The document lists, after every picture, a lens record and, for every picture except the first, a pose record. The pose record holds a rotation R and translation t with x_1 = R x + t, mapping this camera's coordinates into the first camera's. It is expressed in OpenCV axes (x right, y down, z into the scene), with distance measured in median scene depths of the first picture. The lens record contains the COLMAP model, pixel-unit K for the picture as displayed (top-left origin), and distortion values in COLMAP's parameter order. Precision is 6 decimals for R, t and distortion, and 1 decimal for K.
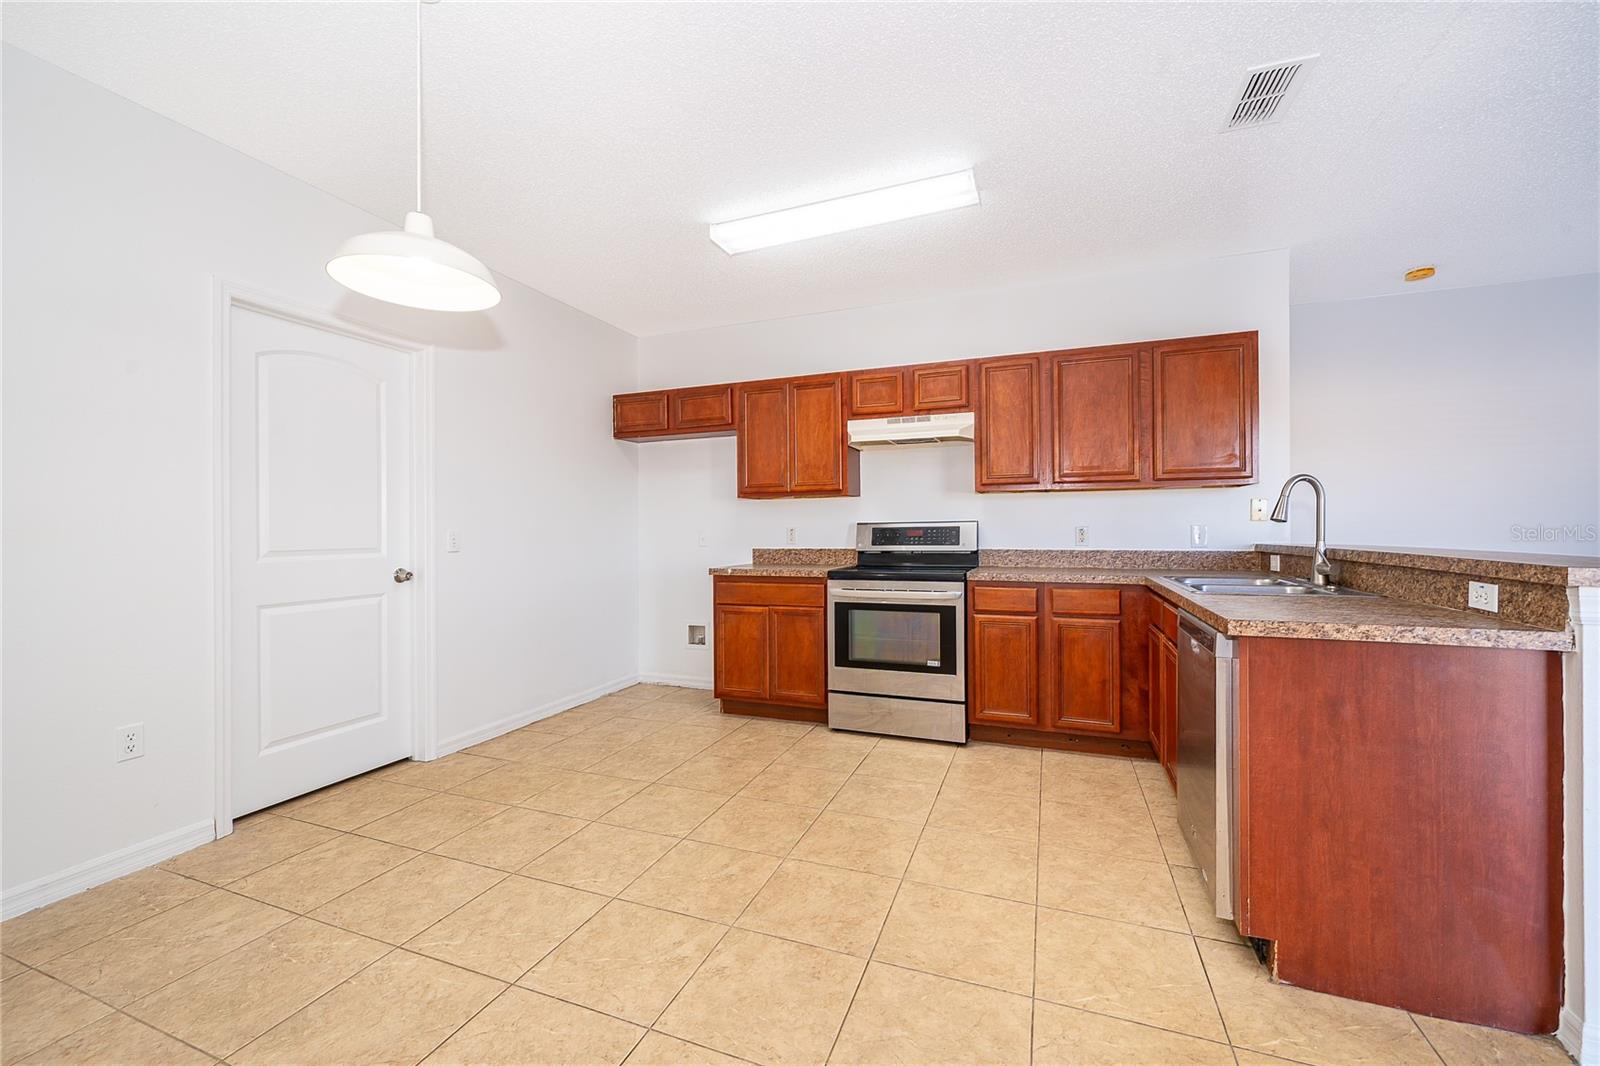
lens RADIAL K [[649.6, 0, 796.3], [0, 649.6, 505.0], [0, 0, 1]] dist [0.000495, -0.000177]
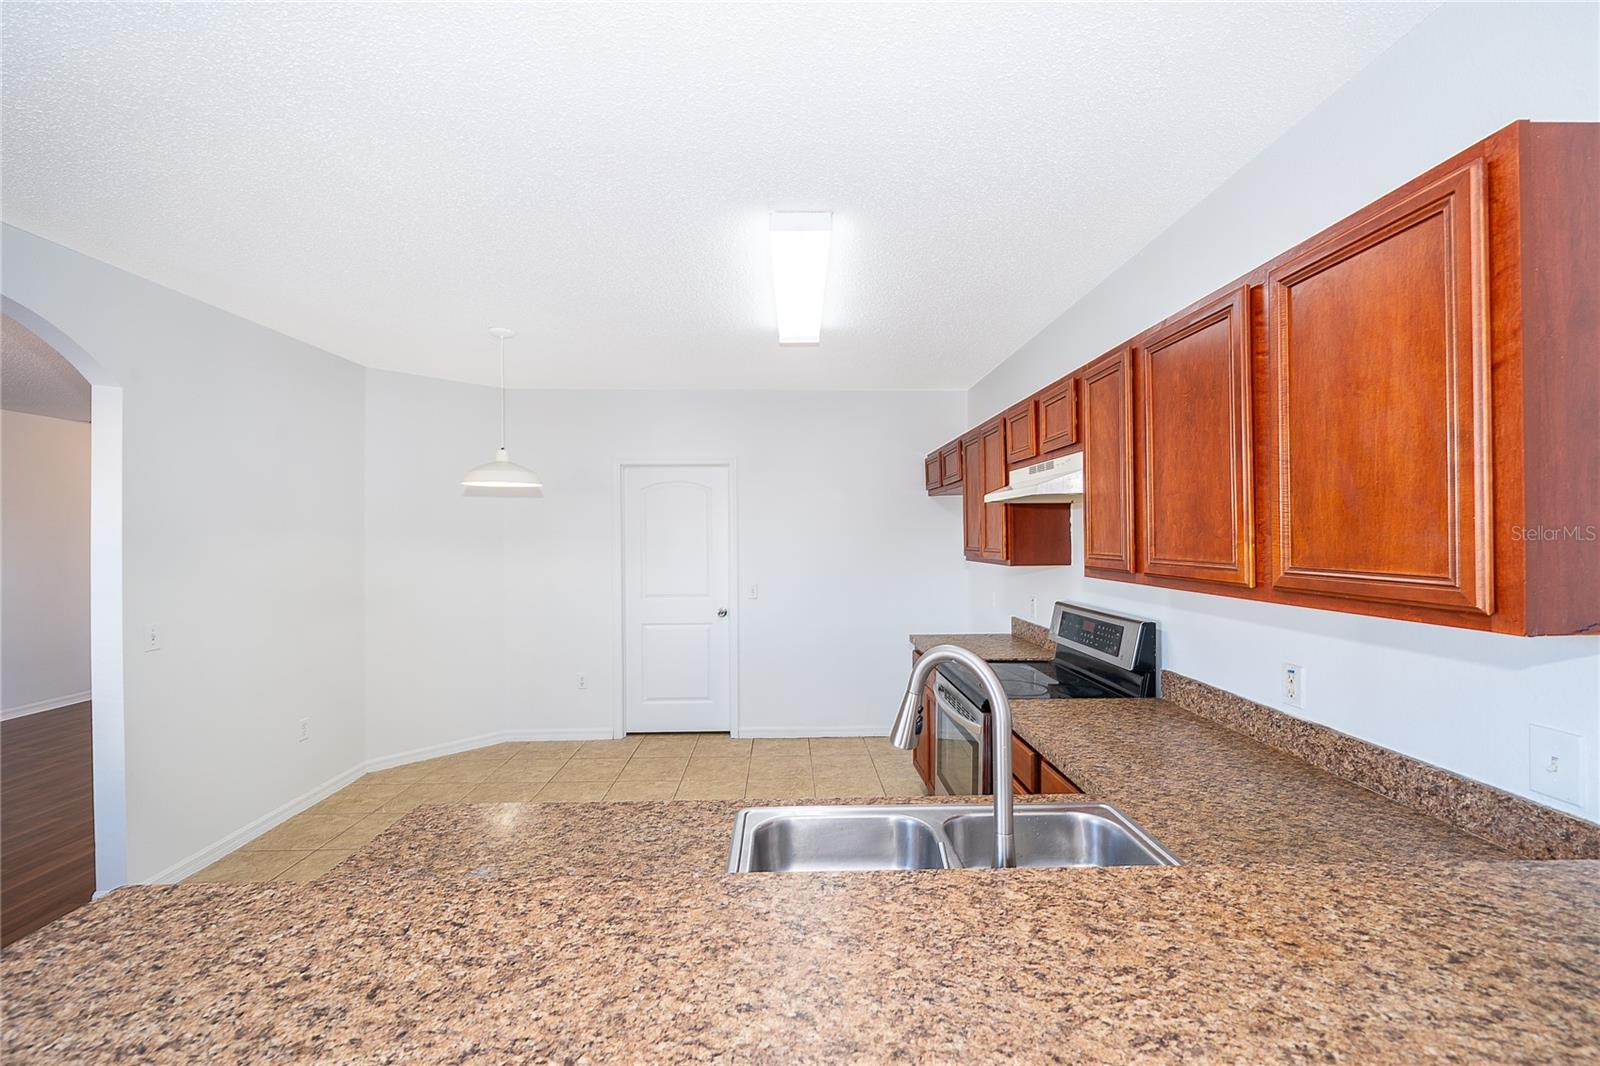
lens RADIAL K [[632.9, 0, 793.5], [0, 632.9, 515.8], [0, 0, 1]] dist [-0.001600, 0.000197]
pose [[0.382812, -0.025384, -0.923477, 0.758151], [0.041265, 0.999095, -0.010357, -0.087865], [0.922904, -0.034142, 0.383513, 0.518562]]
